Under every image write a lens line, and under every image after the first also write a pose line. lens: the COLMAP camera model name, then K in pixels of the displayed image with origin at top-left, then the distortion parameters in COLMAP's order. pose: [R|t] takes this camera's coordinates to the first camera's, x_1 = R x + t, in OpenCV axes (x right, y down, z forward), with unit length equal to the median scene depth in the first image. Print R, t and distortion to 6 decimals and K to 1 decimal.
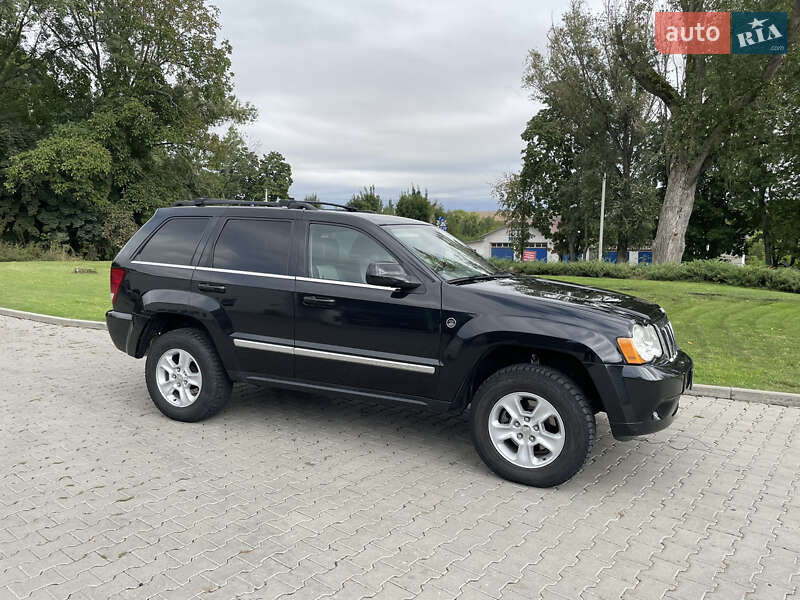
lens RADIAL K [[604.9, 0, 389.7], [0, 604.9, 299.6], [0, 0, 1]] dist [0.084250, -0.110608]
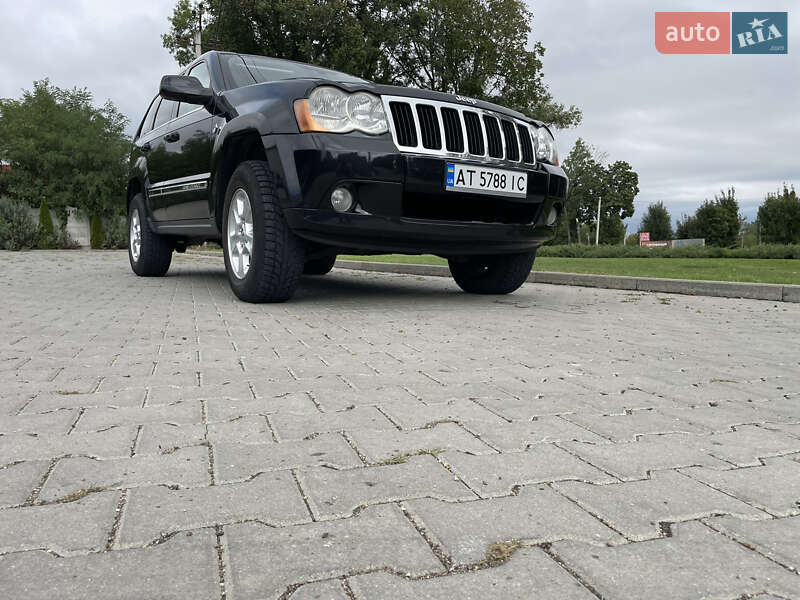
lens RADIAL K [[604.9, 0, 400.8], [0, 604.9, 296.0], [0, 0, 1]] dist [0.084250, -0.110608]
pose [[0.848430, 0.039076, -0.527863, 0.087496], [-0.060518, 0.997893, -0.023398, 0.030954], [0.525836, 0.051796, 0.849007, 0.039948]]
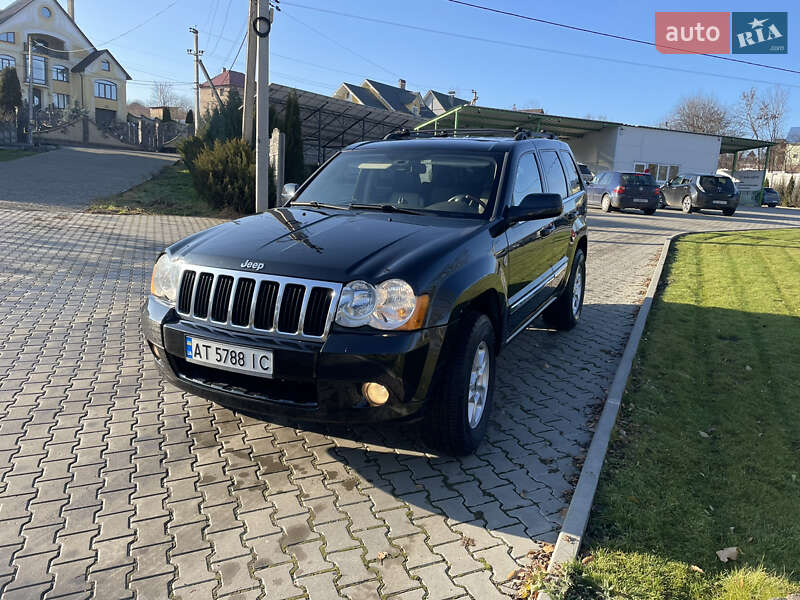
lens RADIAL K [[604.9, 0, 393.5], [0, 604.9, 296.7], [0, 0, 1]] dist [0.084250, -0.110608]
pose [[-0.042277, 0.190918, -0.980695, 0.127155], [-0.115994, 0.973997, 0.194614, -0.010955], [0.992350, 0.121982, -0.019032, 0.133181]]
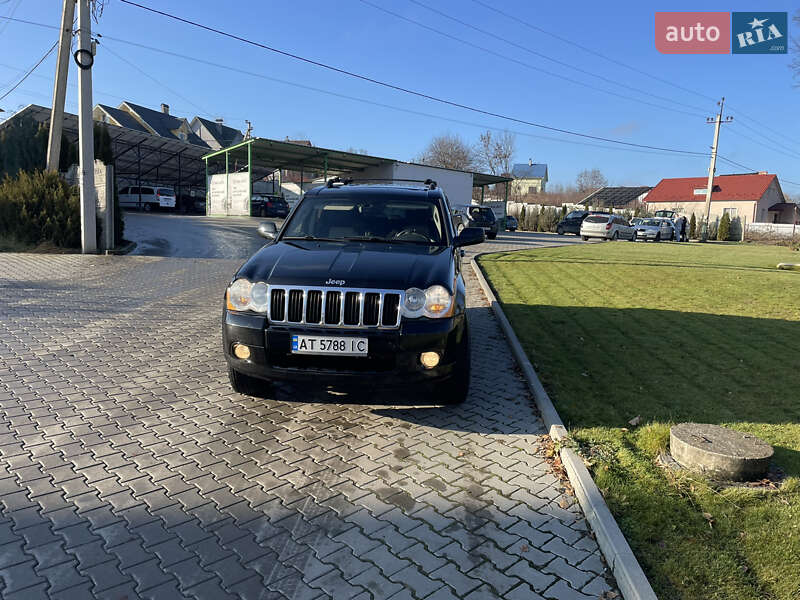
lens RADIAL K [[604.9, 0, 394.6], [0, 604.9, 300.2], [0, 0, 1]] dist [0.084250, -0.110608]
pose [[0.327013, 0.144222, -0.933950, 0.159397], [-0.106062, 0.987643, 0.115377, -0.008347], [0.939049, 0.061327, 0.338269, 0.085698]]
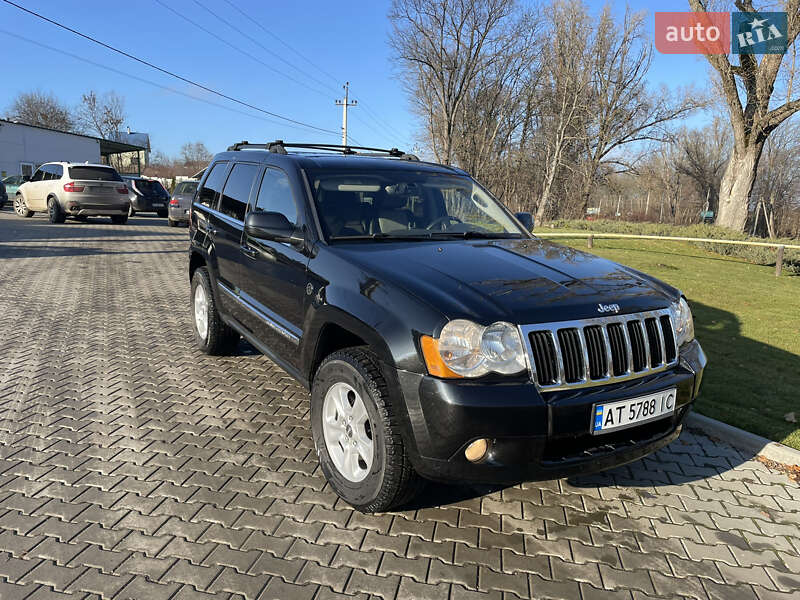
lens RADIAL K [[604.9, 0, 391.6], [0, 604.9, 298.4], [0, 0, 1]] dist [0.084250, -0.110608]
pose [[0.819733, 0.113094, -0.561469, 0.069691], [-0.069549, 0.992712, 0.098416, -0.004025], [0.568507, -0.041625, 0.821625, 0.039584]]
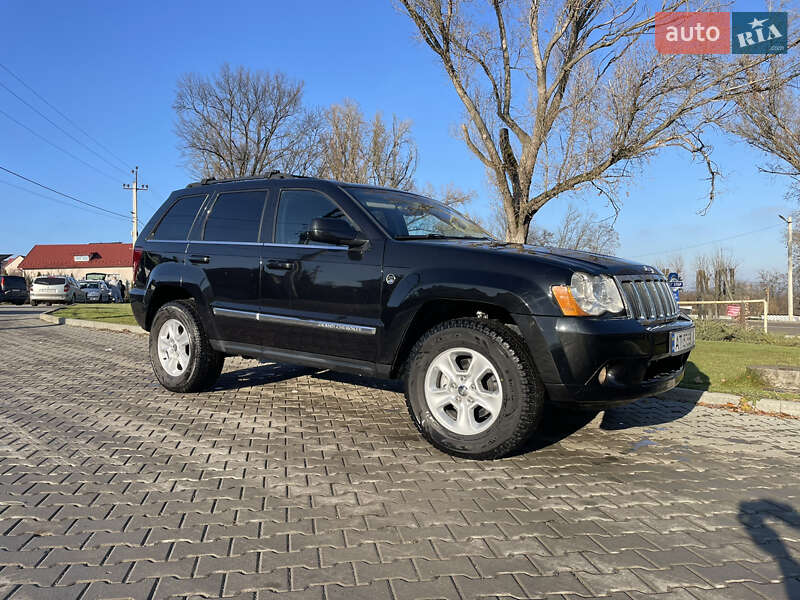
lens RADIAL K [[604.9, 0, 394.0], [0, 604.9, 296.6], [0, 0, 1]] dist [0.084250, -0.110608]
pose [[0.969947, -0.008719, -0.243161, 0.034872], [-0.007571, 0.997792, -0.065979, 0.013325], [0.243200, 0.065837, 0.967739, 0.010822]]
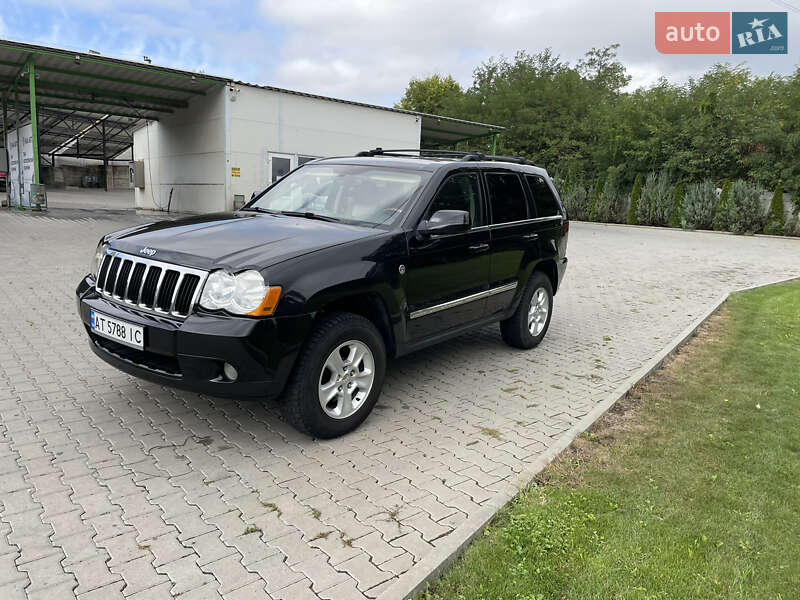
lens RADIAL K [[604.9, 0, 395.4], [0, 604.9, 297.4], [0, 0, 1]] dist [0.084250, -0.110608]
pose [[-0.202310, 0.155096, -0.966962, 0.132506], [-0.163103, 0.968253, 0.189428, -0.014612], [0.965644, 0.196037, -0.170591, 0.165900]]
